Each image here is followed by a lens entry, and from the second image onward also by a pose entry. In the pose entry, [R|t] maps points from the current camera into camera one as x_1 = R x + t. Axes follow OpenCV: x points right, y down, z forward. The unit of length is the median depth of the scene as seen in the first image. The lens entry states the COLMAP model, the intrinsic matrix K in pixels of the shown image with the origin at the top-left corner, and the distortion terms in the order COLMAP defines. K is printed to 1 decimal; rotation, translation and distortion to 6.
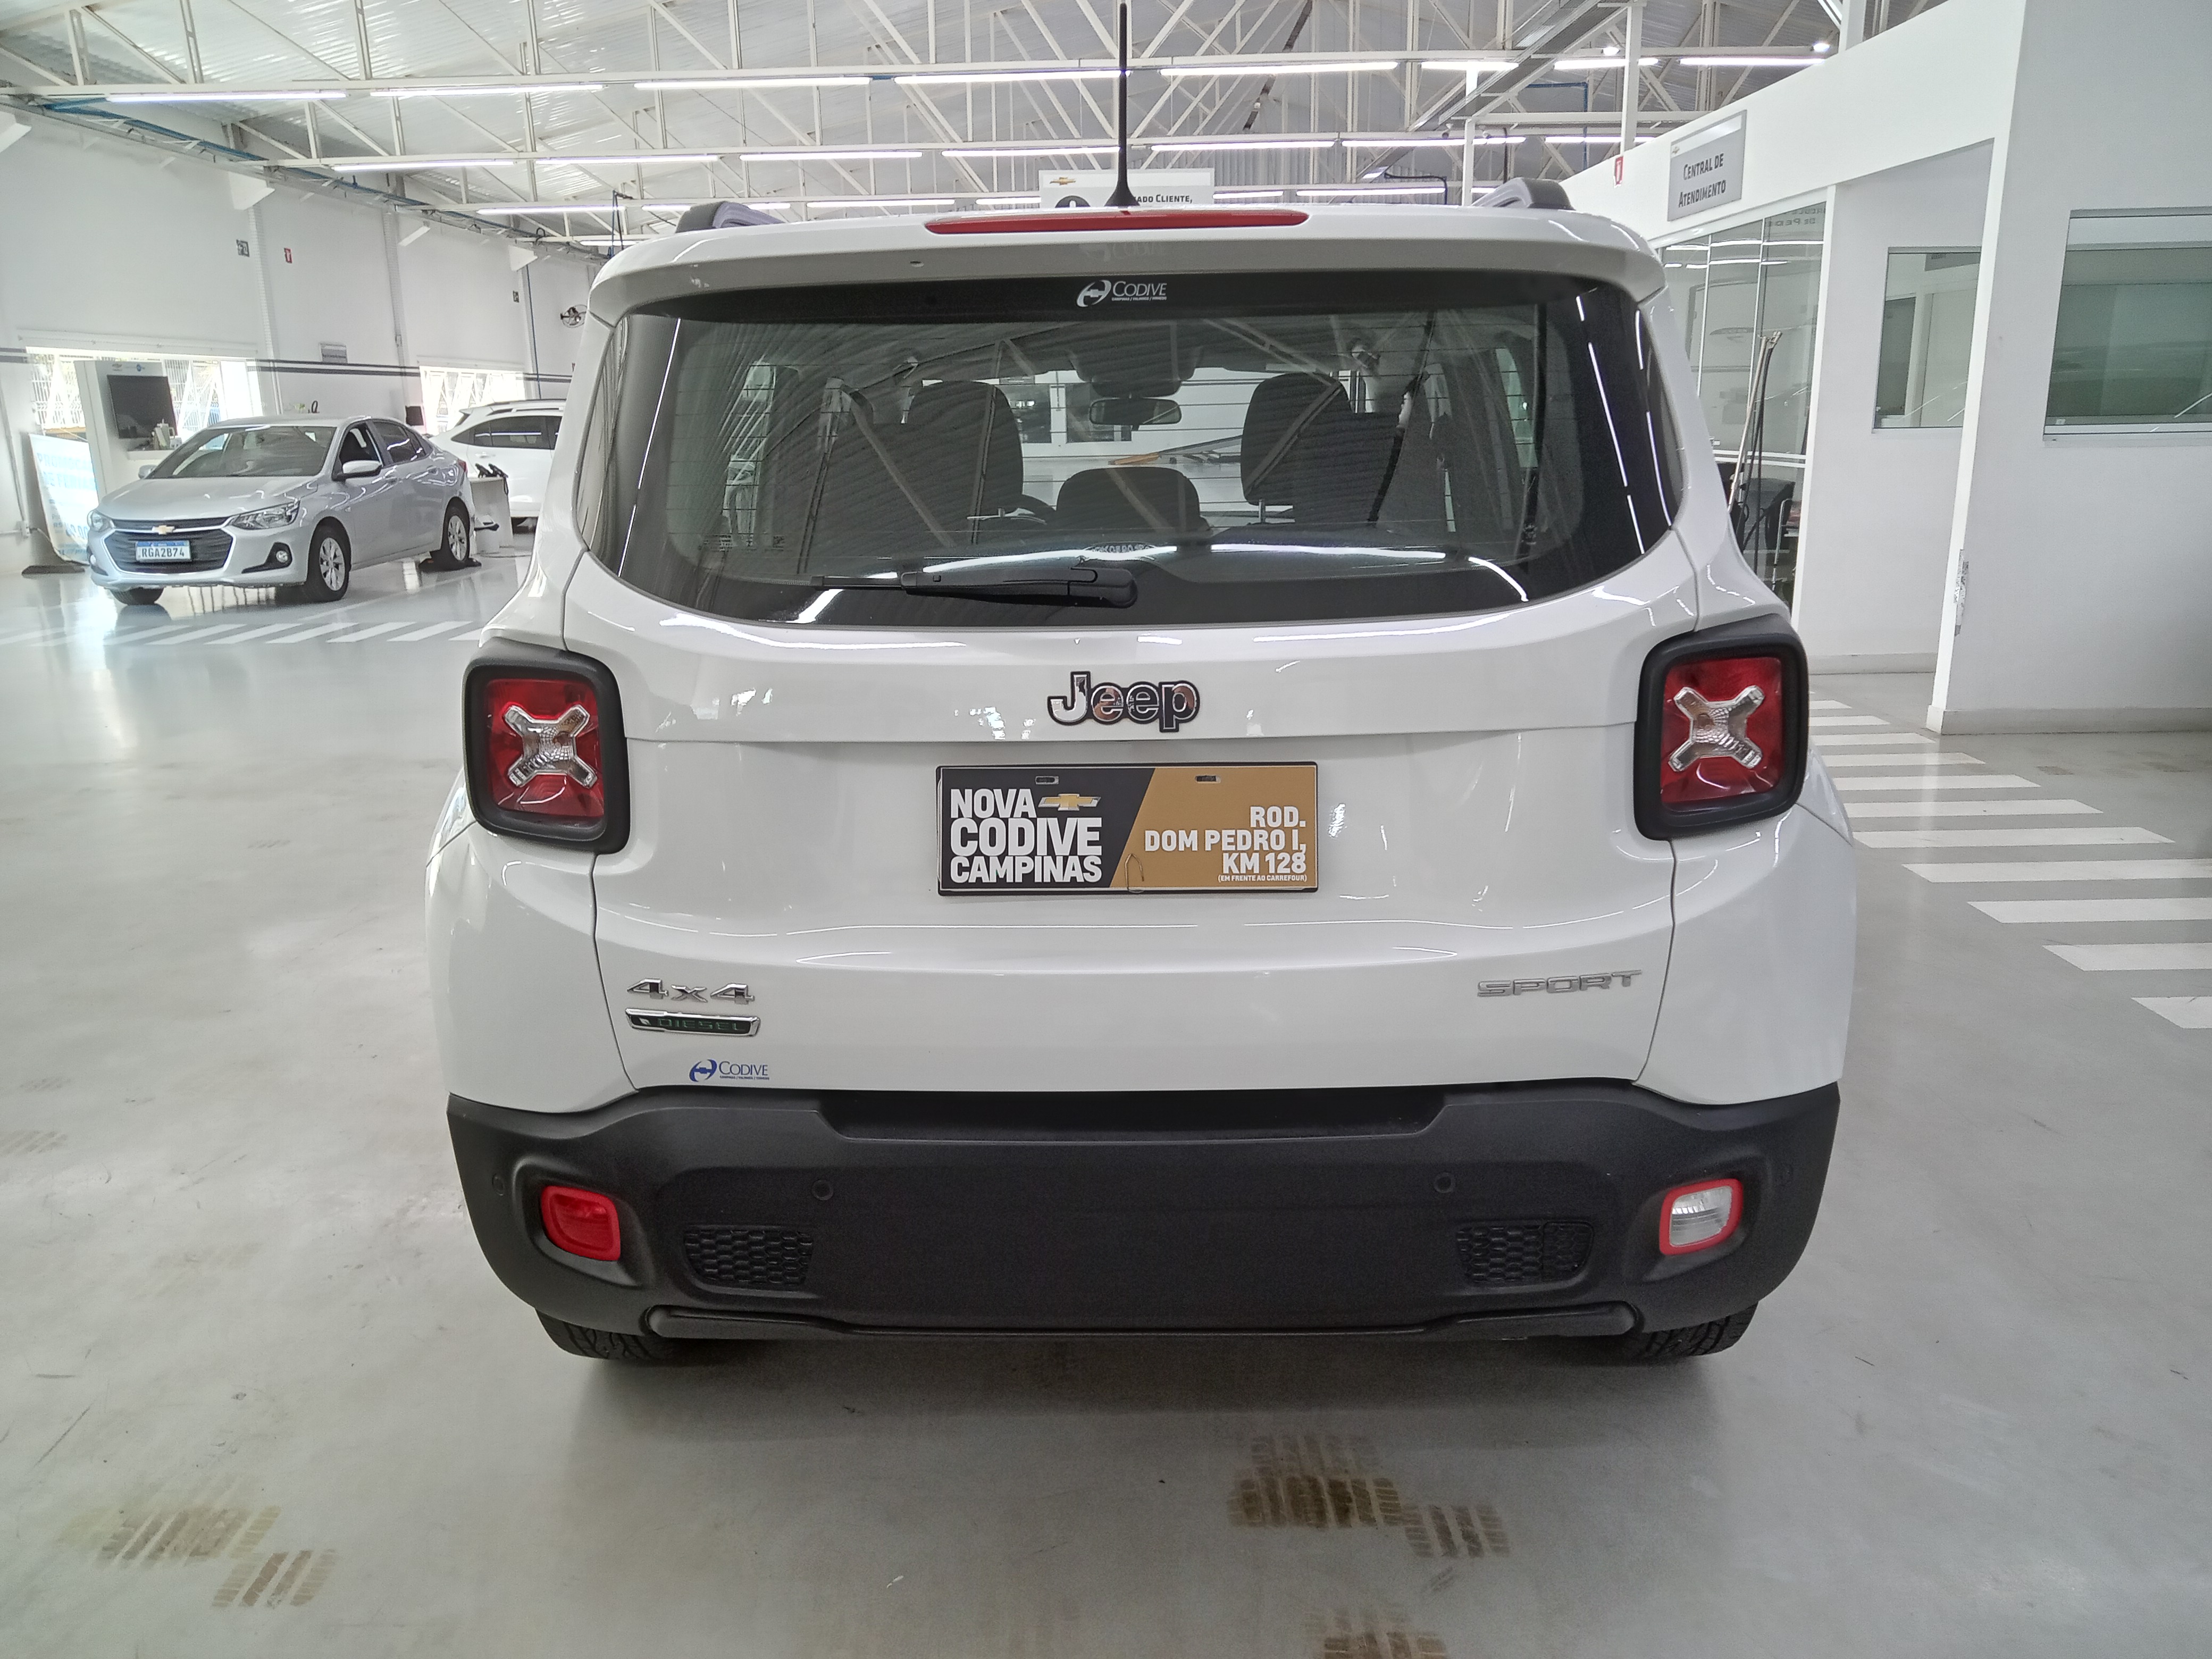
lens RADIAL K [[1640.2, 0, 1107.0], [0, 1640.2, 776.1], [0, 0, 1]] dist [0.022029, 0.002665]
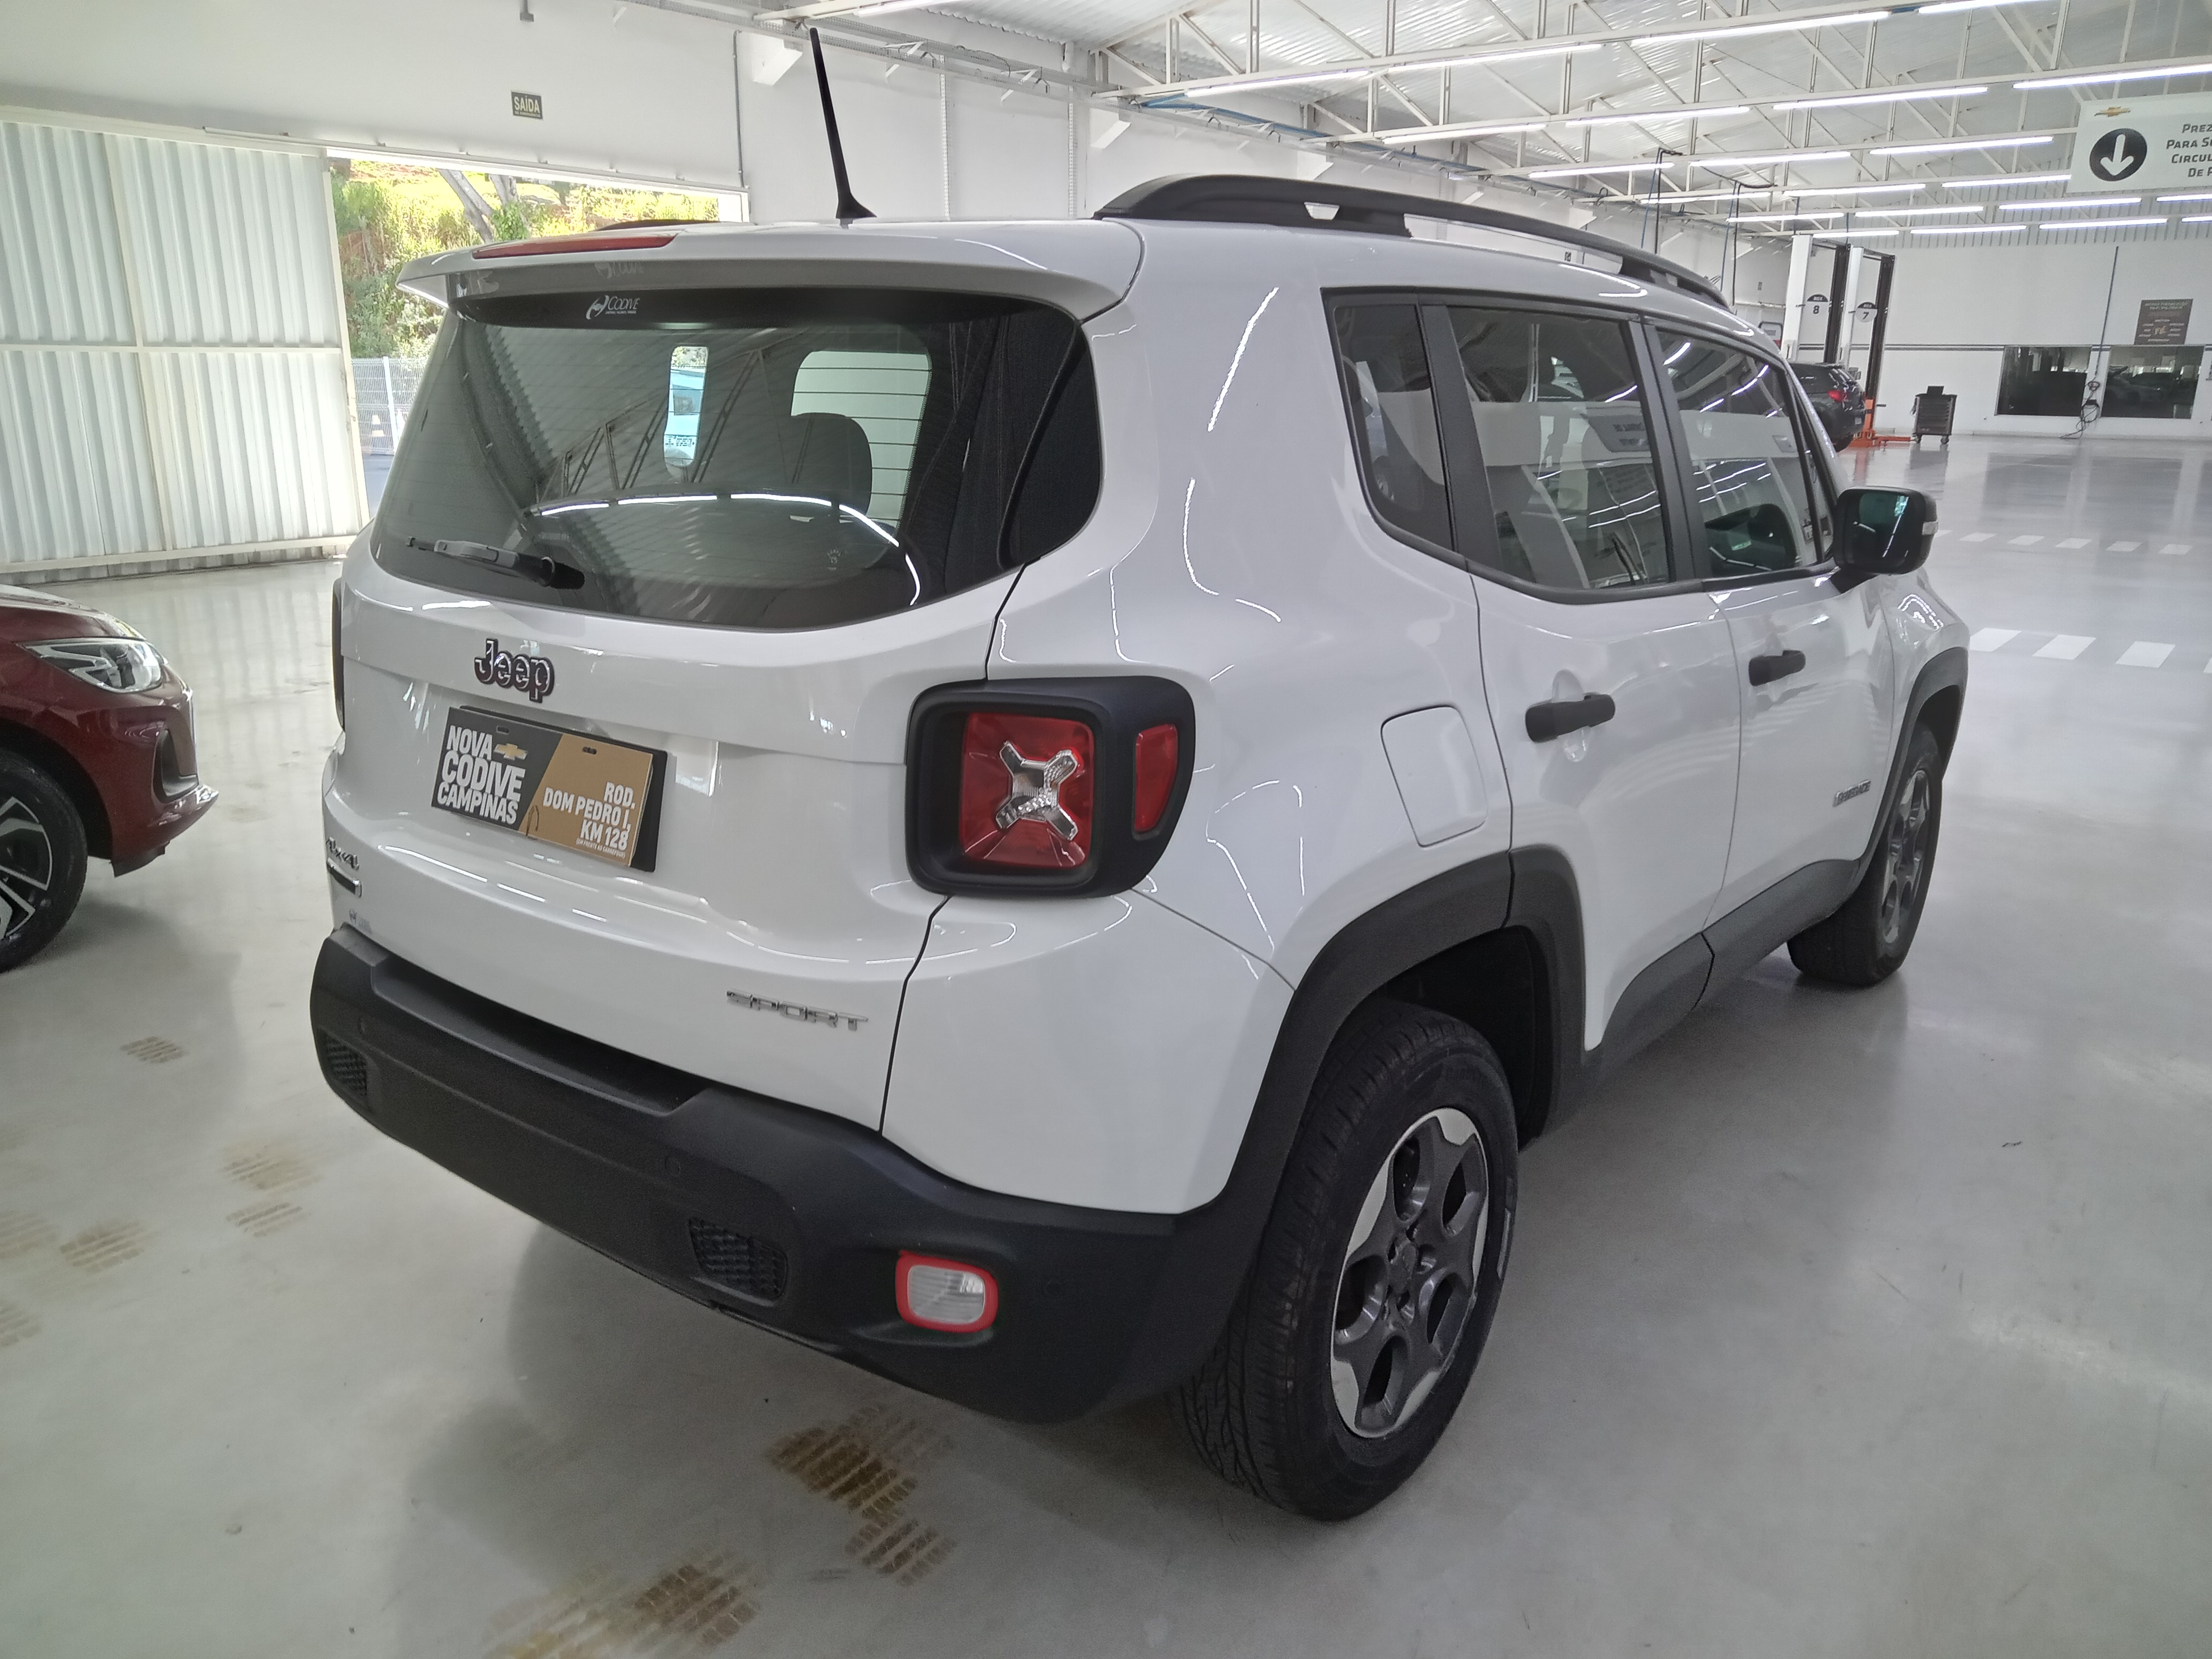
lens RADIAL K [[1661.9, 0, 1086.4], [0, 1661.9, 803.2], [0, 0, 1]] dist [0.016475, 0.004875]
pose [[0.803773, 0.175942, -0.568325, 0.958322], [-0.156144, 0.984169, 0.083847, -0.108381], [0.574080, 0.021347, 0.818521, 0.269712]]
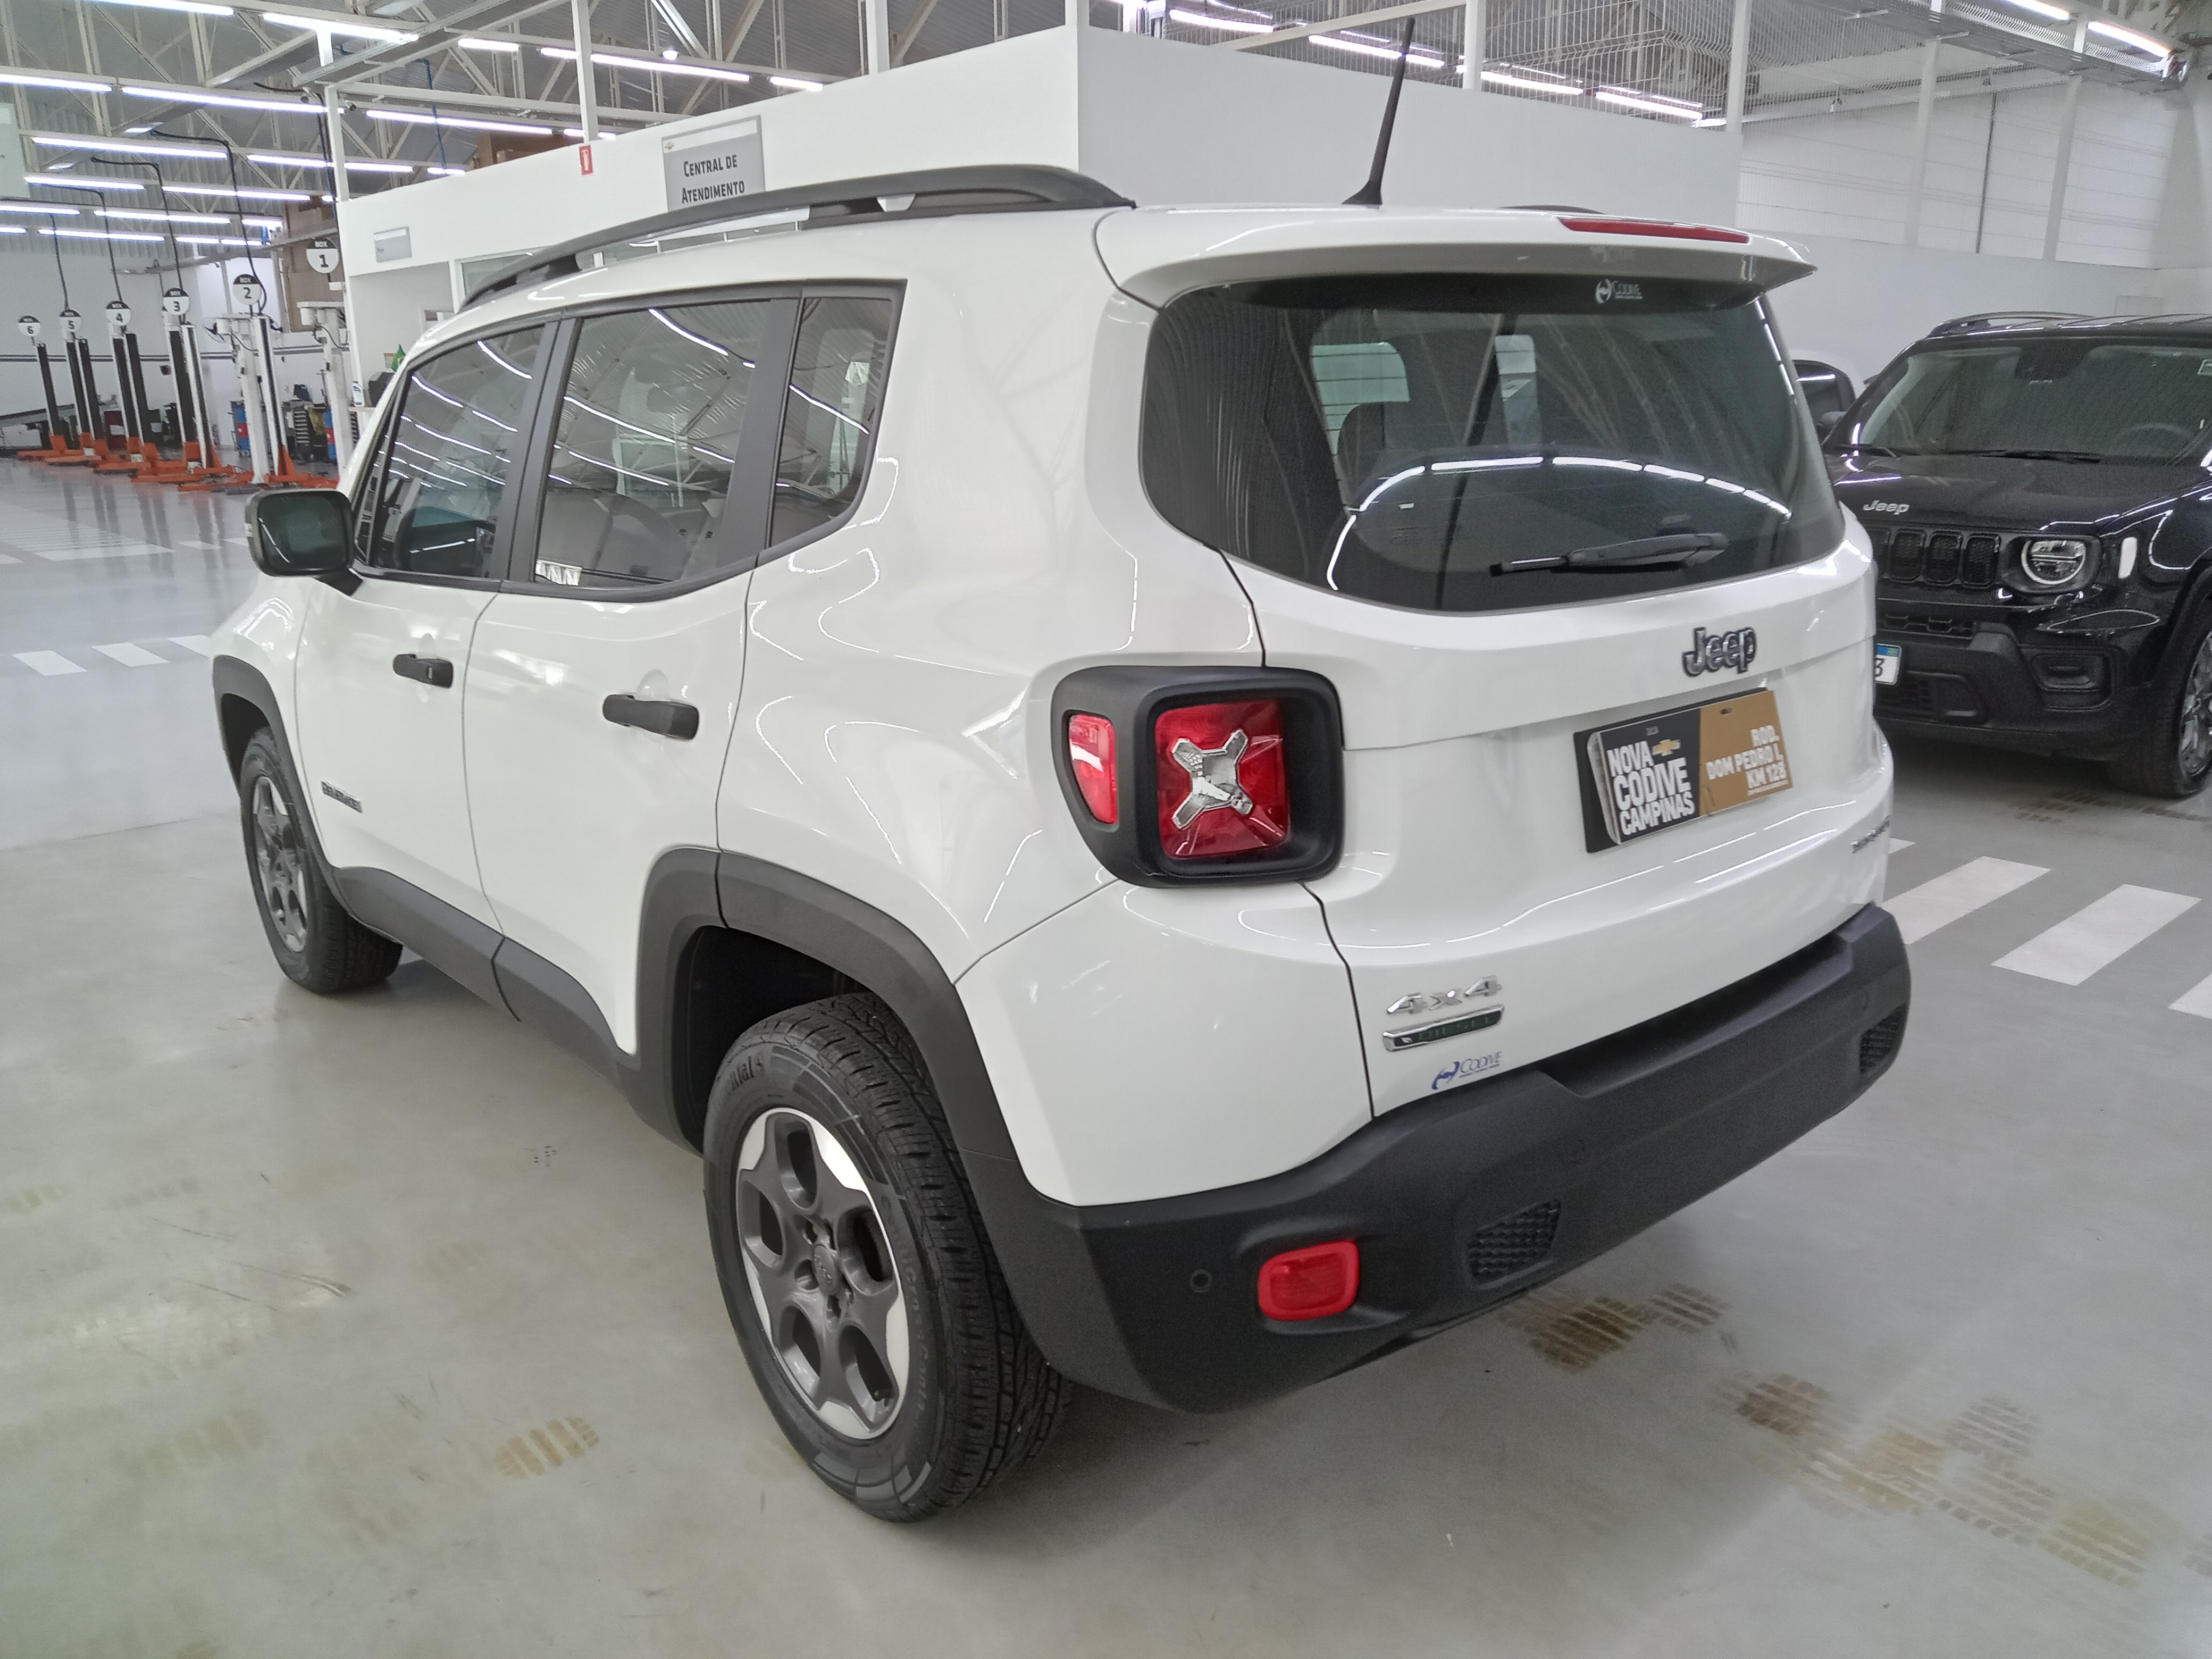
lens RADIAL K [[1661.9, 0, 1086.4], [0, 1661.9, 803.2], [0, 0, 1]] dist [0.016475, 0.004875]
pose [[0.749218, -0.158830, 0.642998, -1.039819], [0.149590, 0.986314, 0.069333, -0.083450], [-0.645210, 0.044240, 0.762723, 0.382921]]
